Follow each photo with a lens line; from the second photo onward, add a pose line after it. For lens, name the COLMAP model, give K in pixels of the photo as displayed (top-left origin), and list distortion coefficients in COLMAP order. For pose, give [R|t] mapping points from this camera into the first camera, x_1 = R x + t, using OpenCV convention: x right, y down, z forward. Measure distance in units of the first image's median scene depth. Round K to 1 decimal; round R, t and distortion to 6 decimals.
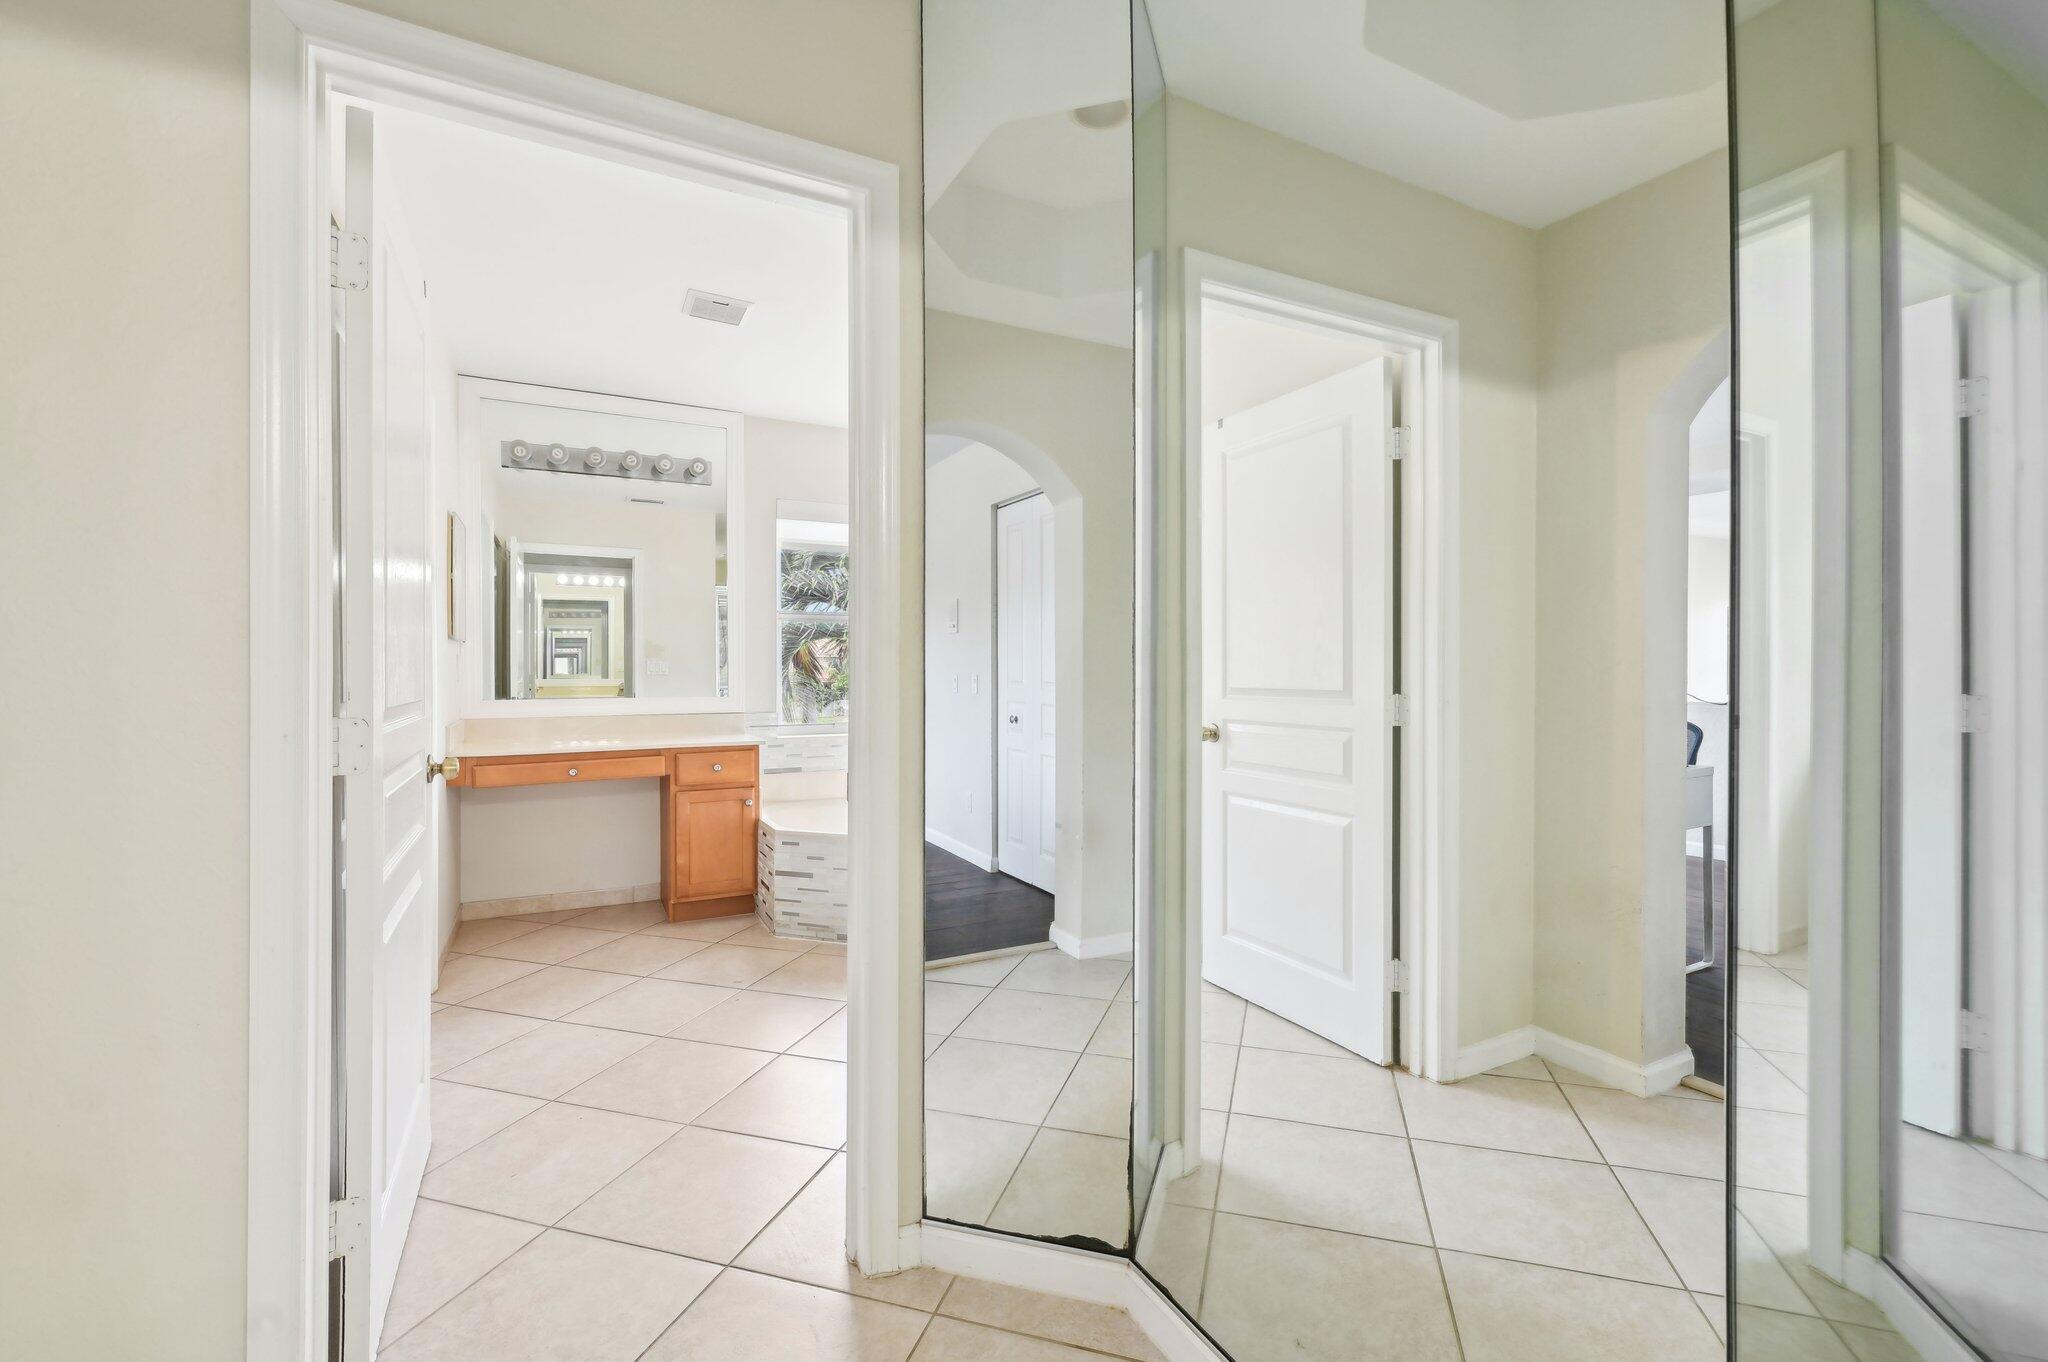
lens RADIAL K [[881.1, 0, 1024.0], [0, 881.1, 681.0], [0, 0, 1]] dist [-0.000832, 0.000023]
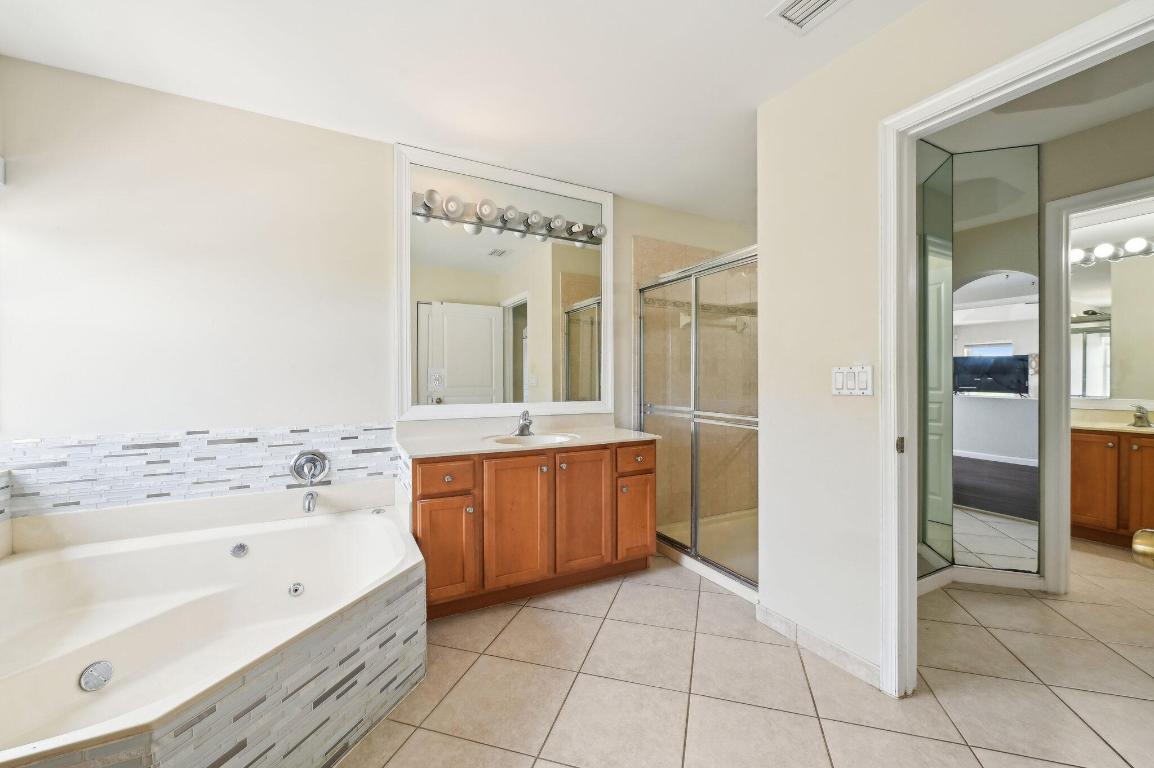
lens RADIAL K [[461.1, 0, 580.1], [0, 461.1, 382.4], [0, 0, 1]] dist [-0.007439, -0.000129]
pose [[-0.005687, -0.006887, 0.999960, -0.491282], [0.013884, 0.999879, 0.006965, -0.011505], [-0.999887, 0.013923, -0.005591, 0.714707]]
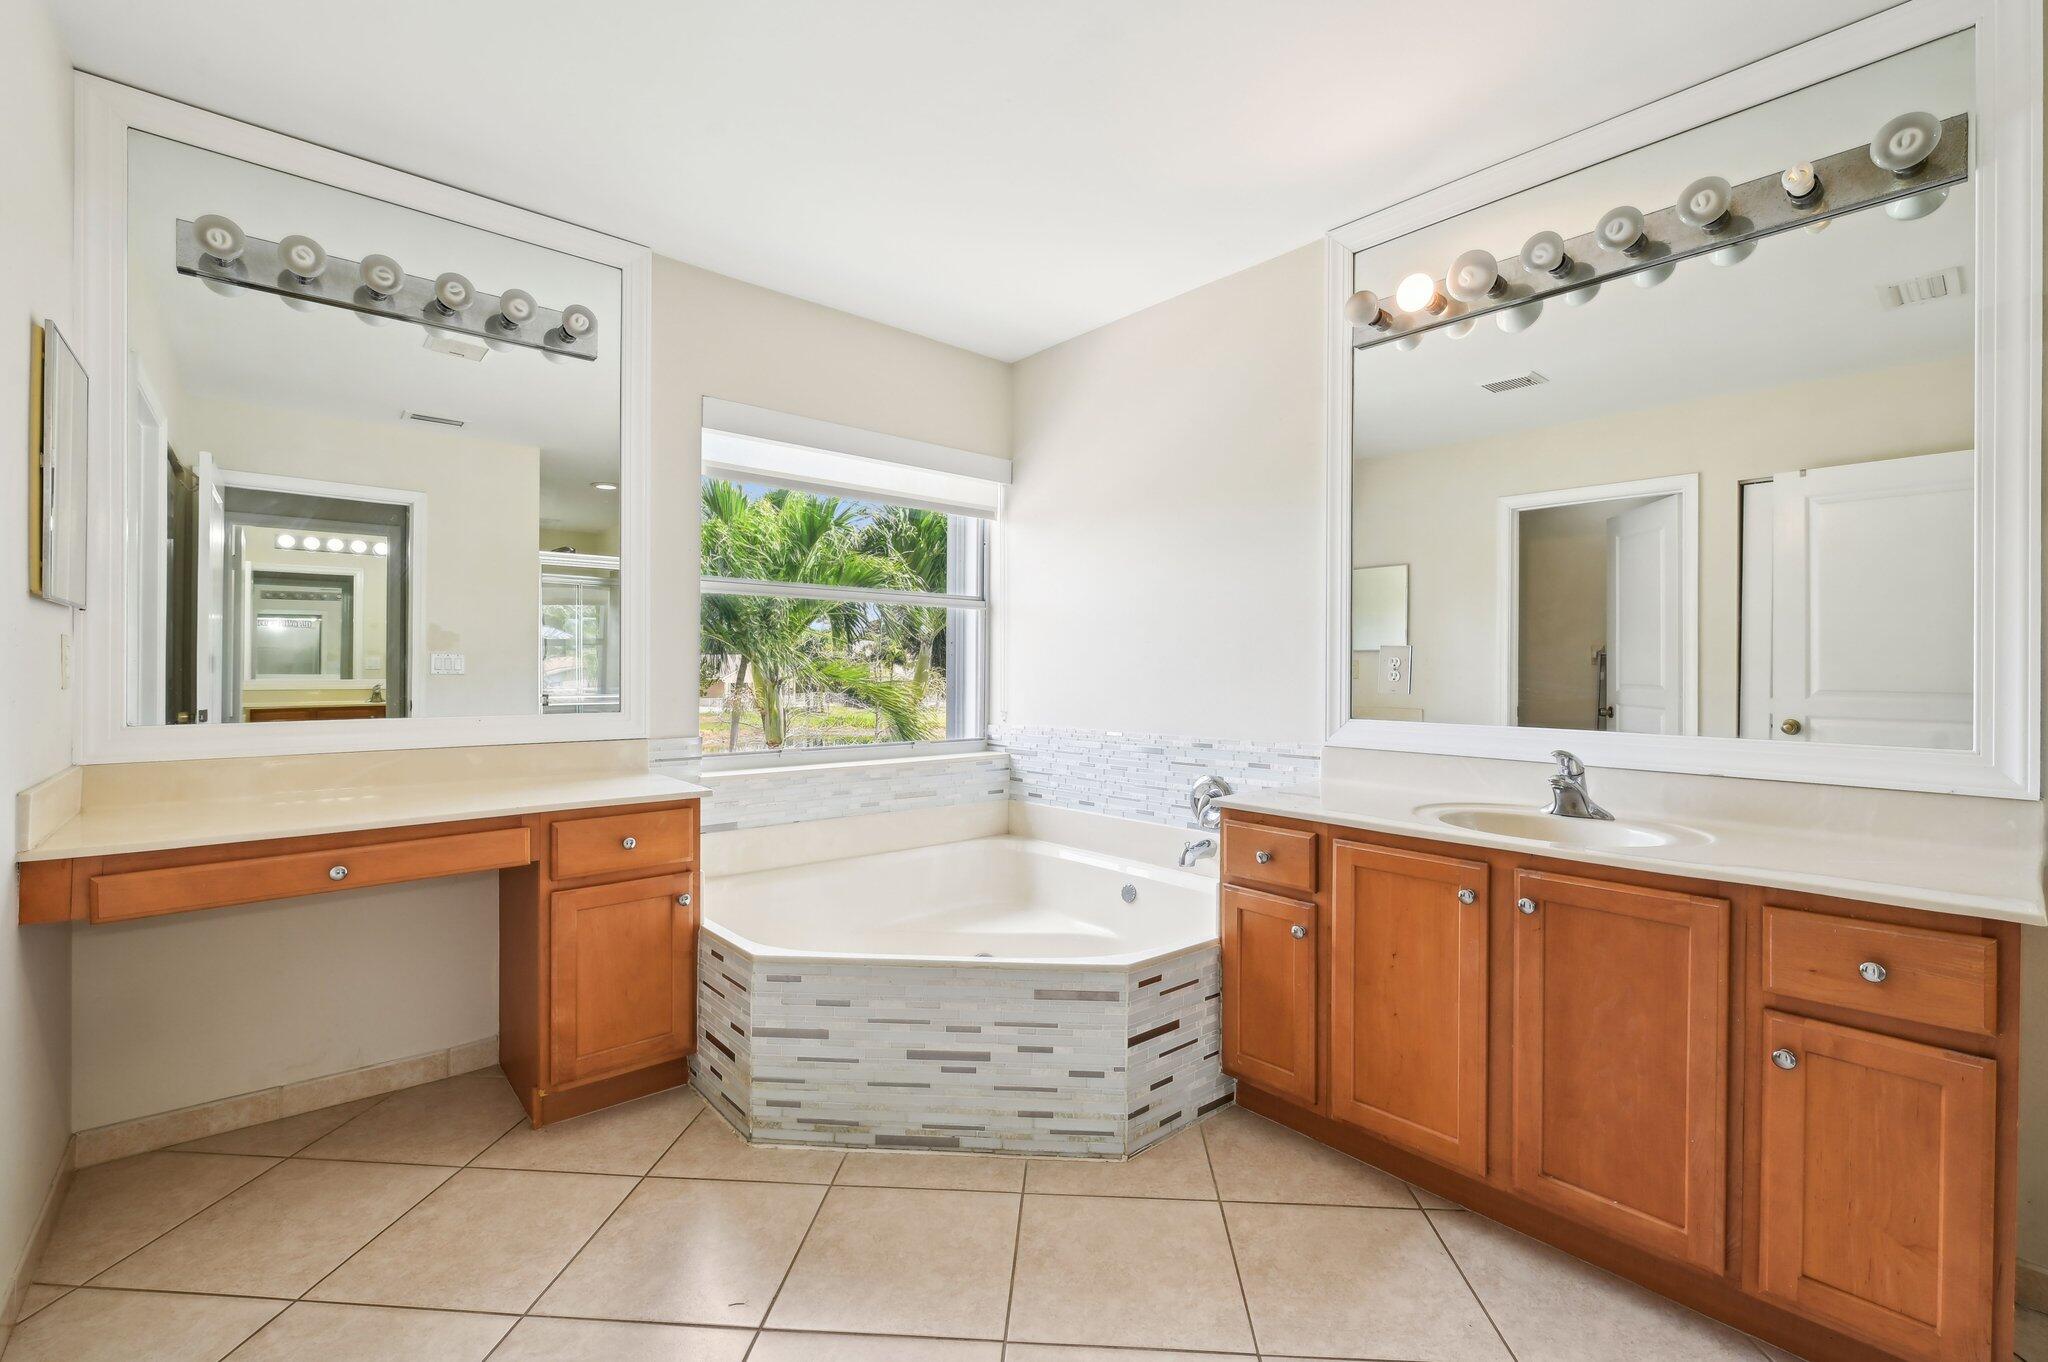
lens RADIAL K [[858.0, 0, 1022.8], [0, 858.0, 674.5], [0, 0, 1]] dist [-0.008074, 0.000263]
pose [[0.971677, 0.003485, 0.236286, -0.227936], [-0.001785, 0.999971, -0.007411, -0.005131], [-0.236305, 0.006779, 0.971655, 0.399940]]
